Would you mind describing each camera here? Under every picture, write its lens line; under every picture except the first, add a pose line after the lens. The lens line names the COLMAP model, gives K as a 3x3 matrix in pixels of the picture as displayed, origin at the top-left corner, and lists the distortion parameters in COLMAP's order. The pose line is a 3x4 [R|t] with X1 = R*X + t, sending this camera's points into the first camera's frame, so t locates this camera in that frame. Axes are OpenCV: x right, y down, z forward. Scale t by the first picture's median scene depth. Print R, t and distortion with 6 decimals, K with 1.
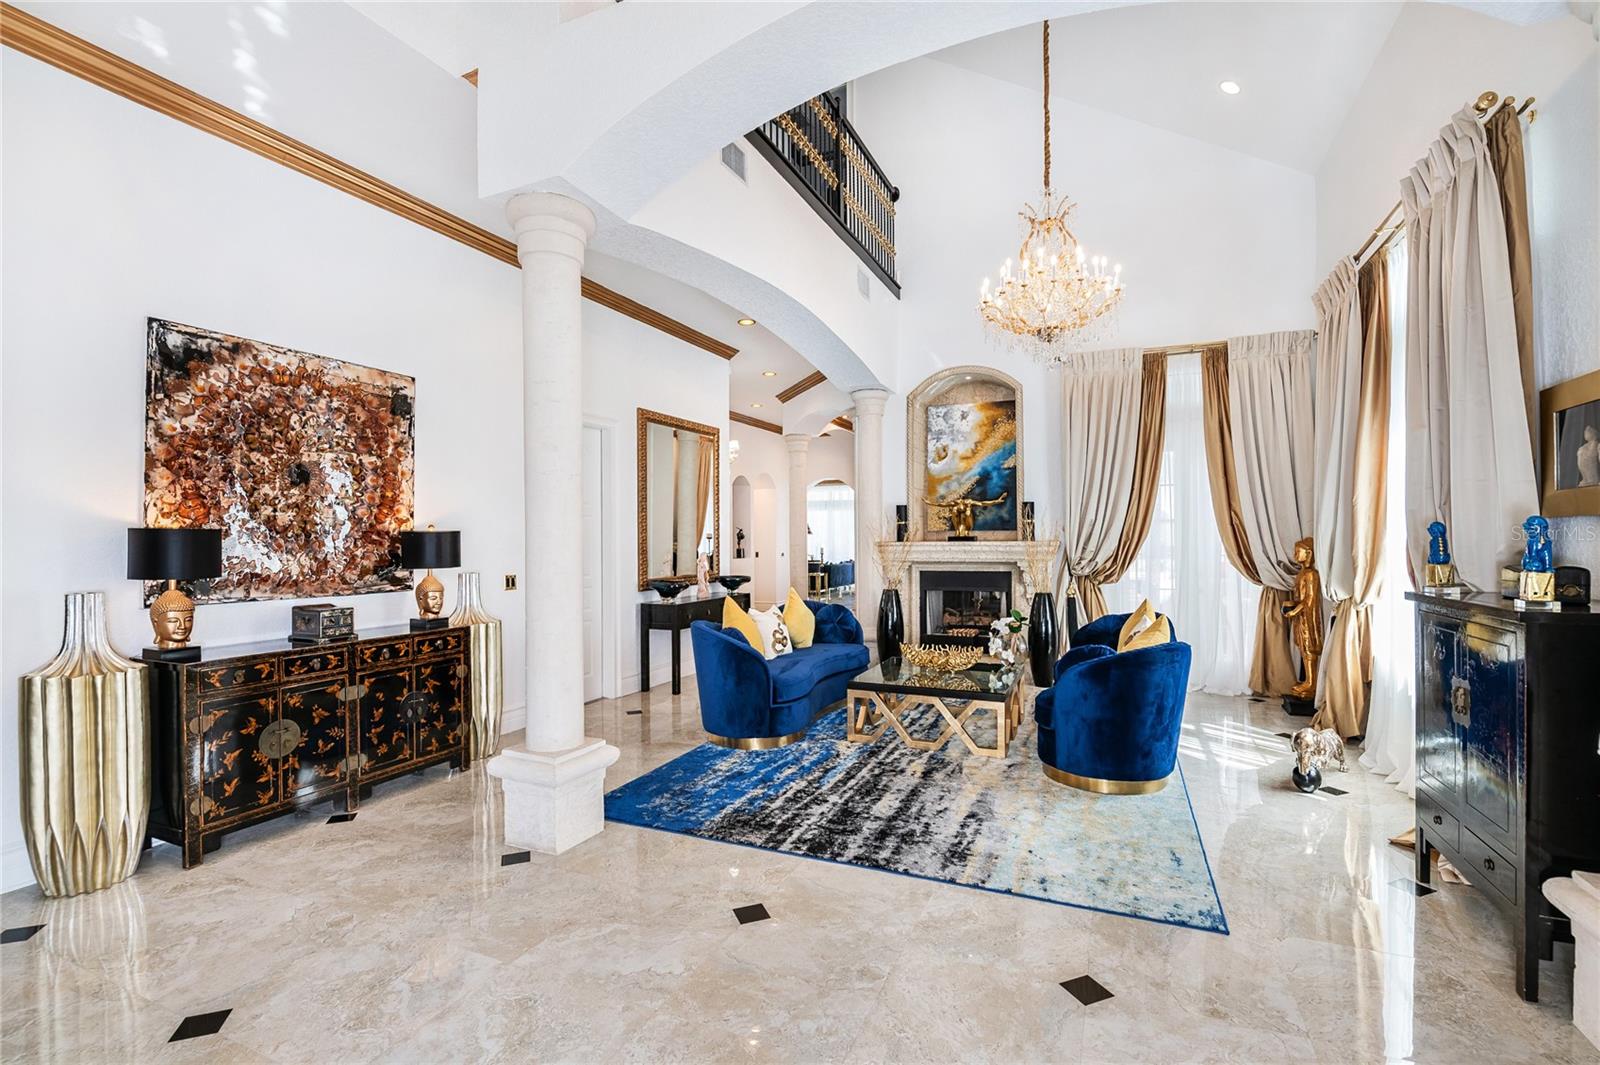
lens RADIAL K [[702.4, 0, 799.1], [0, 702.4, 537.7], [0, 0, 1]] dist [-0.005583, -0.002388]
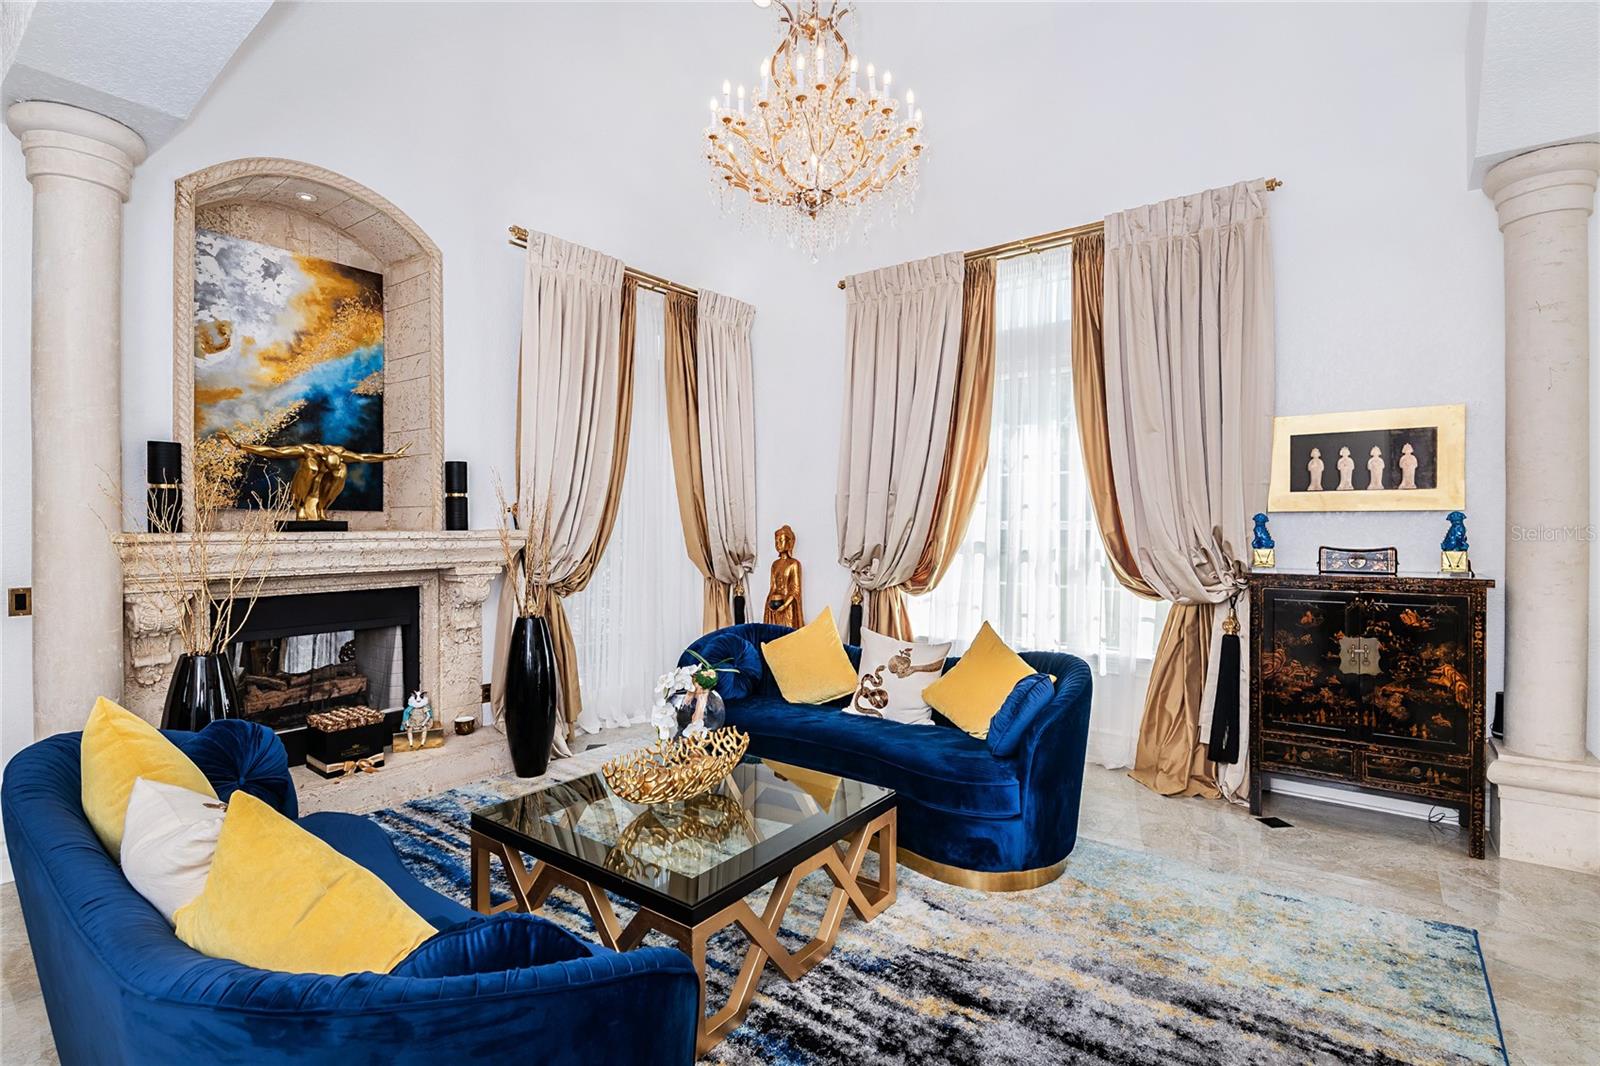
lens RADIAL K [[768.1, 0, 796.8], [0, 768.1, 529.0], [0, 0, 1]] dist [-0.006400, -0.001021]
pose [[0.219529, 0.001580, 0.975605, -0.202418], [-0.002049, 0.999997, -0.001158, 0.003333], [-0.975604, -0.001745, 0.219532, 0.548295]]
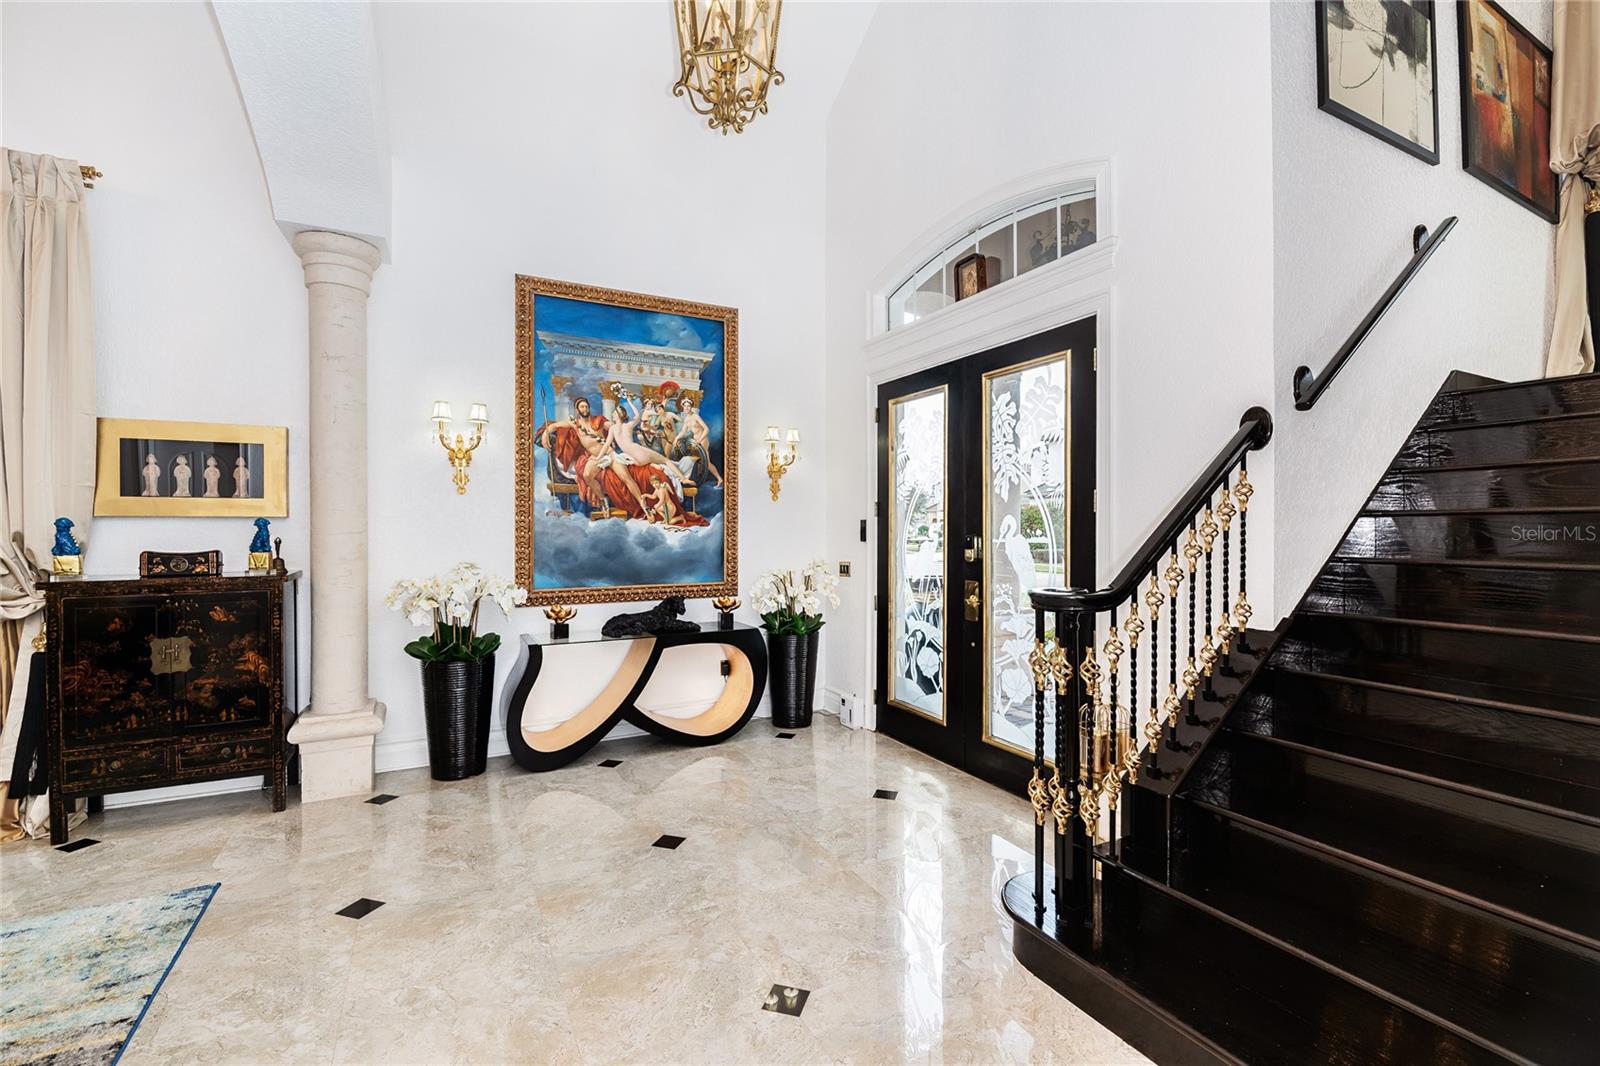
lens RADIAL K [[702.4, 0, 798.5], [0, 702.4, 530.6], [0, 0, 1]] dist [-0.005583, -0.002388]
pose [[-0.792814, 0.008474, 0.609404, -0.259943], [0.007920, 0.999962, -0.003602, 0.004762], [-0.609412, 0.001971, -0.792851, 0.424272]]
